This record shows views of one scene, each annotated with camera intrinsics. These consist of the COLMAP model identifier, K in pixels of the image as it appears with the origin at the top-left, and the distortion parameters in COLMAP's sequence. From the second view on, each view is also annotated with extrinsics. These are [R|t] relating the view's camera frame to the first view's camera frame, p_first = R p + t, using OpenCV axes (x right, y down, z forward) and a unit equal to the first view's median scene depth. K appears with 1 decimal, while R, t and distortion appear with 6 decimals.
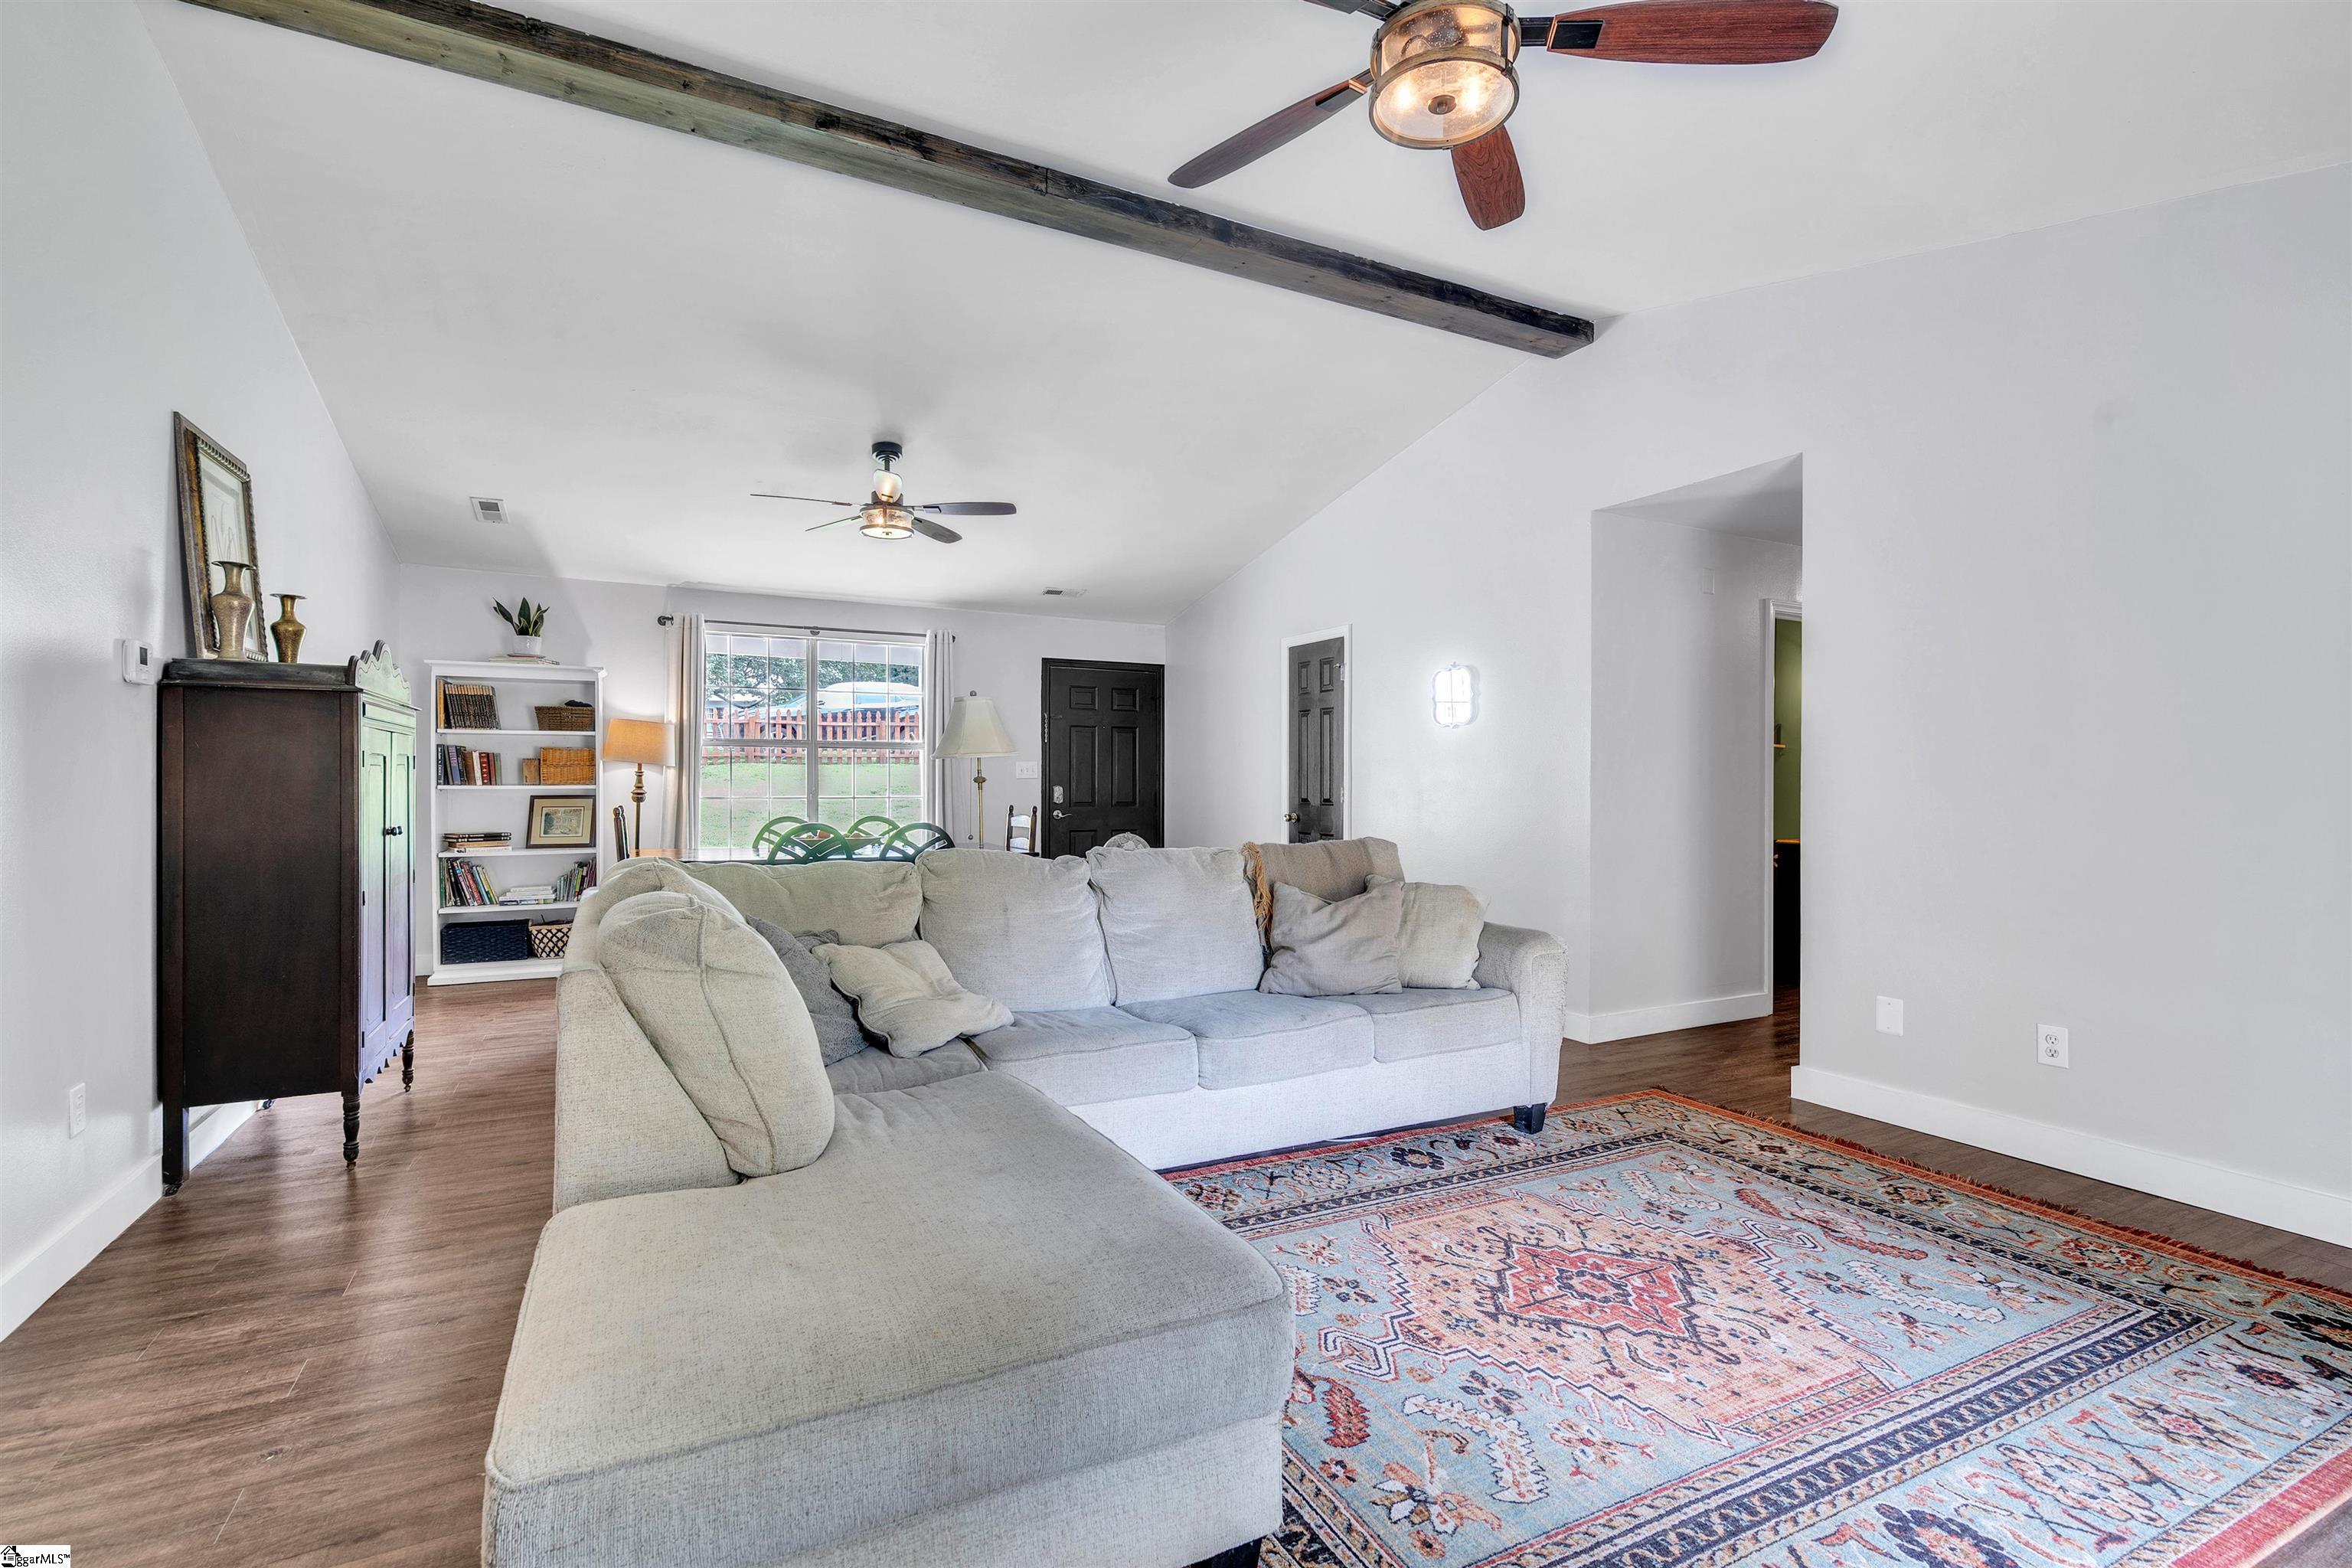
lens RADIAL K [[1070.1, 0, 1176.0], [0, 1070.1, 784.0], [0, 0, 1]] dist [-0.002181, 0.000550]
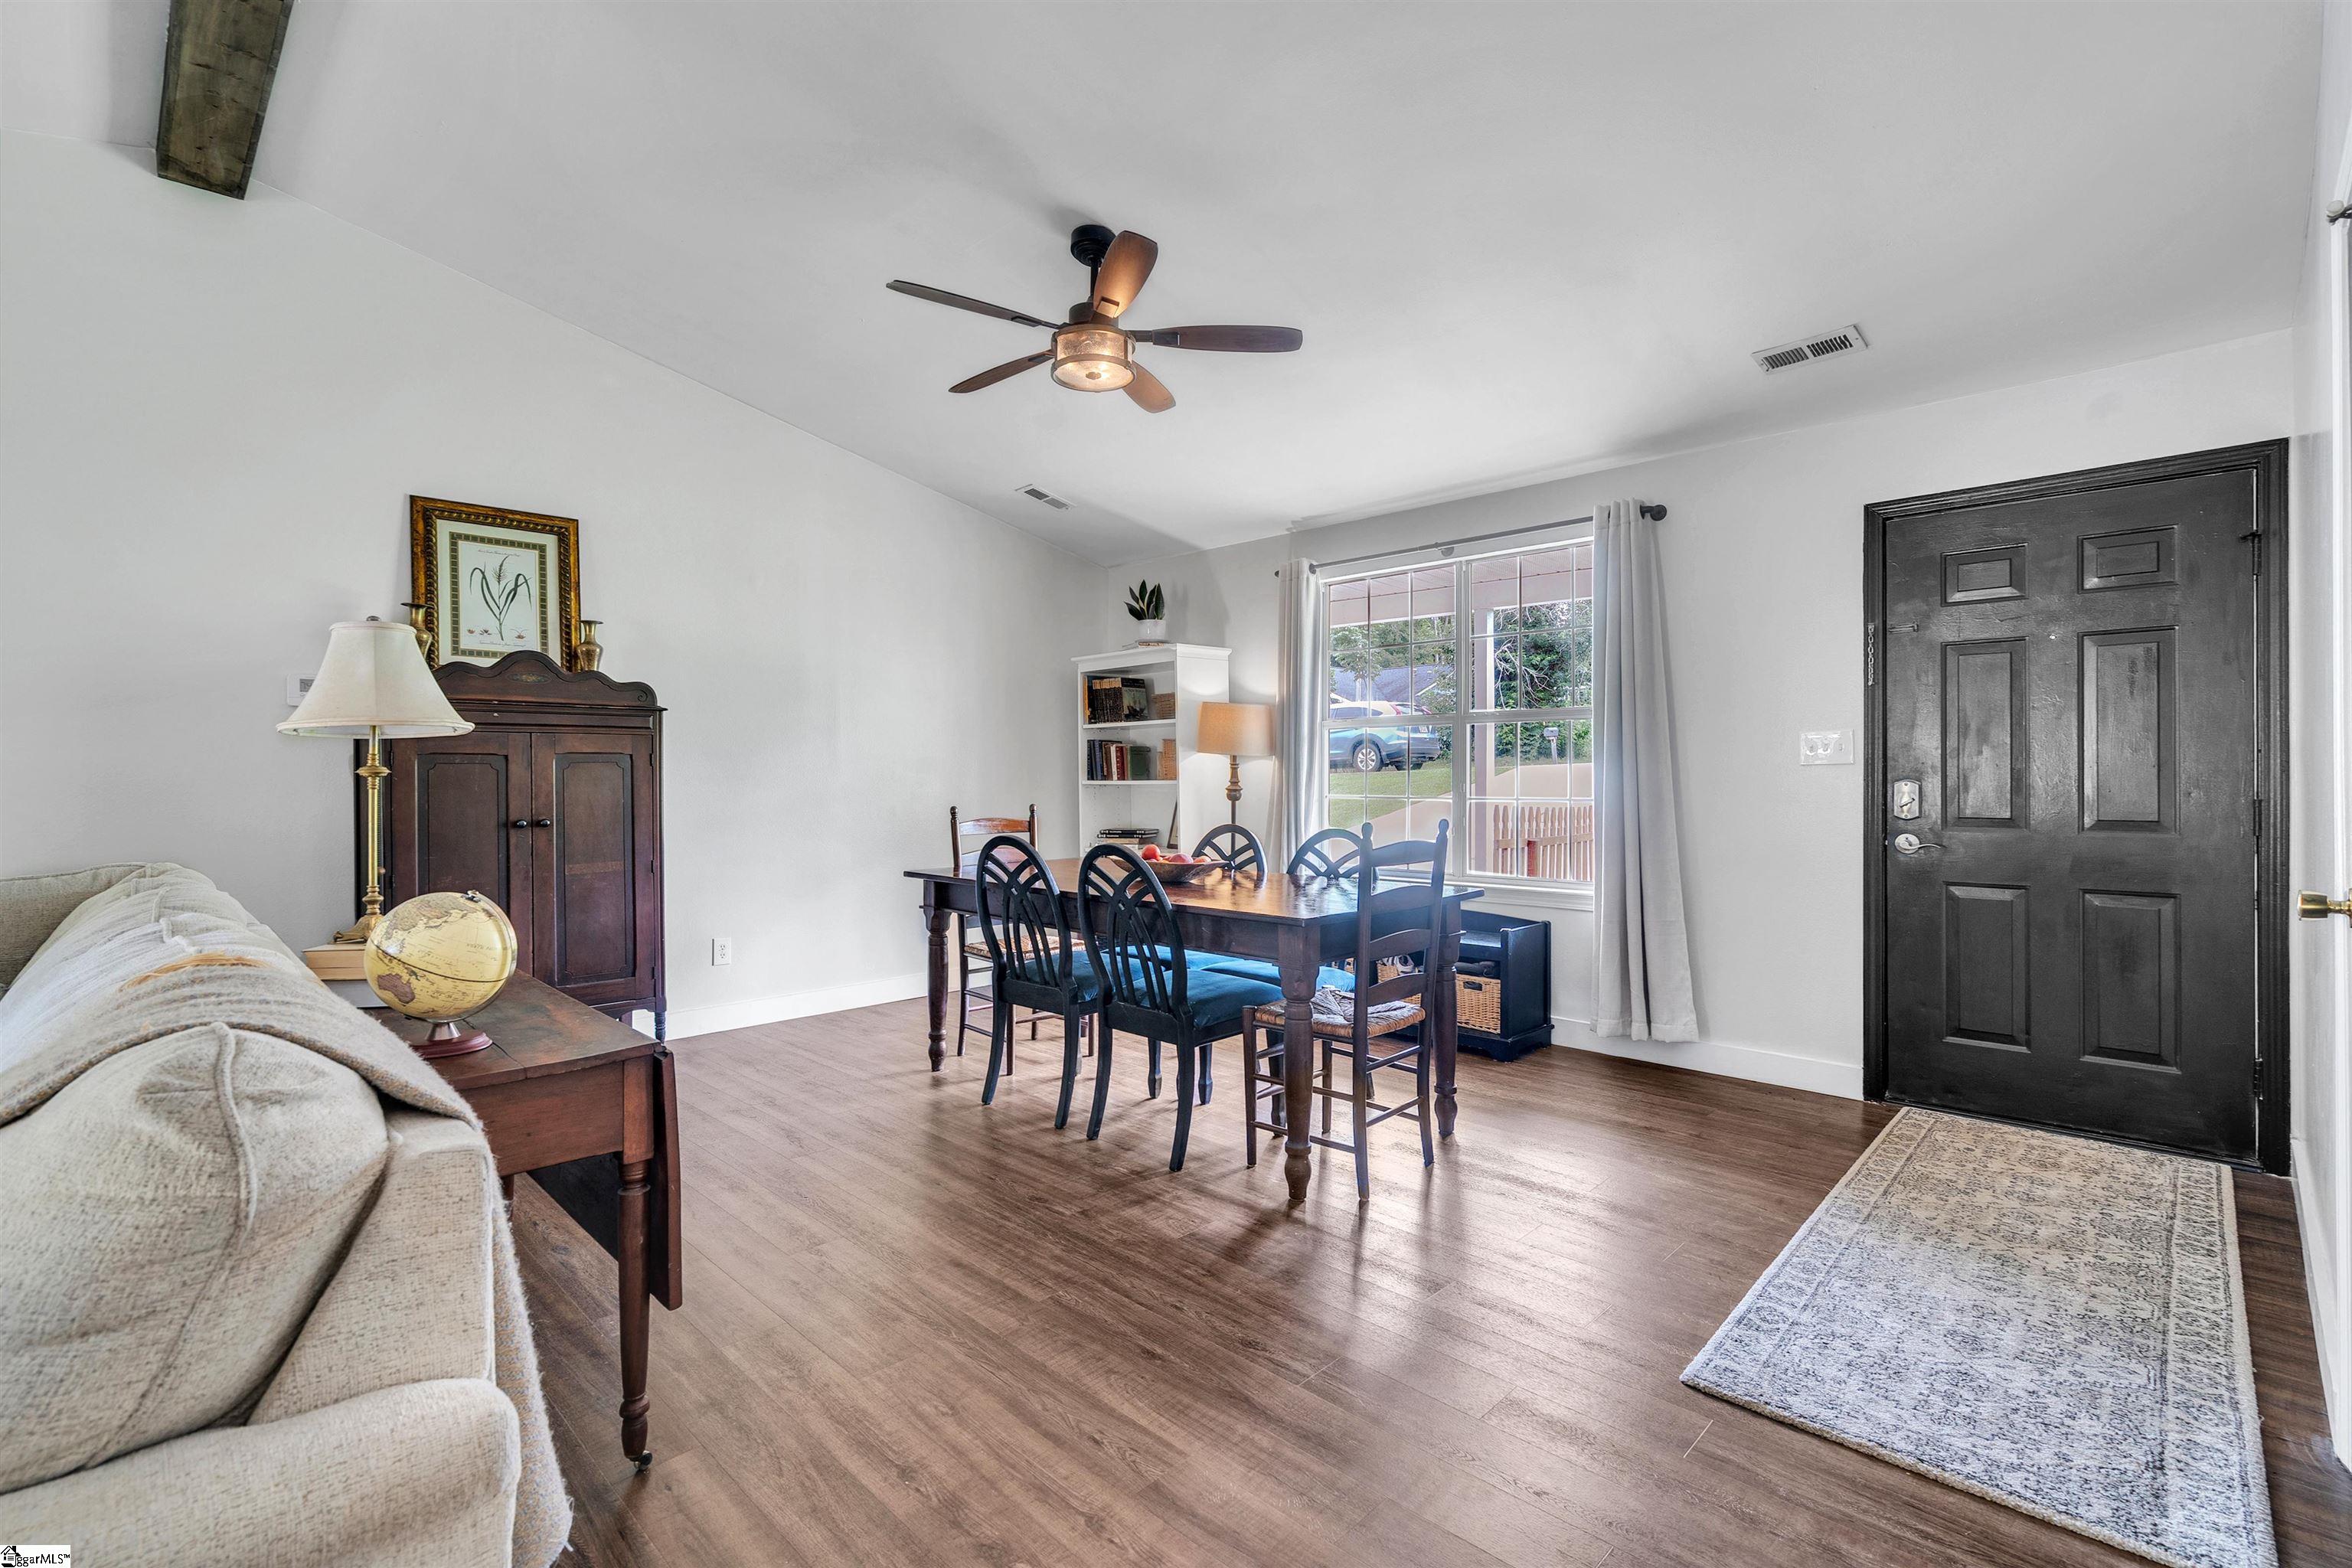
lens RADIAL K [[1059.2, 0, 1176.0], [0, 1059.2, 784.0], [0, 0, 1]] dist [0.000704, 0.000446]
pose [[0.307856, 0.005495, -0.951417, 0.577239], [0.003836, 0.999968, 0.007017, -0.002598], [0.951425, -0.005810, 0.307825, 1.488923]]
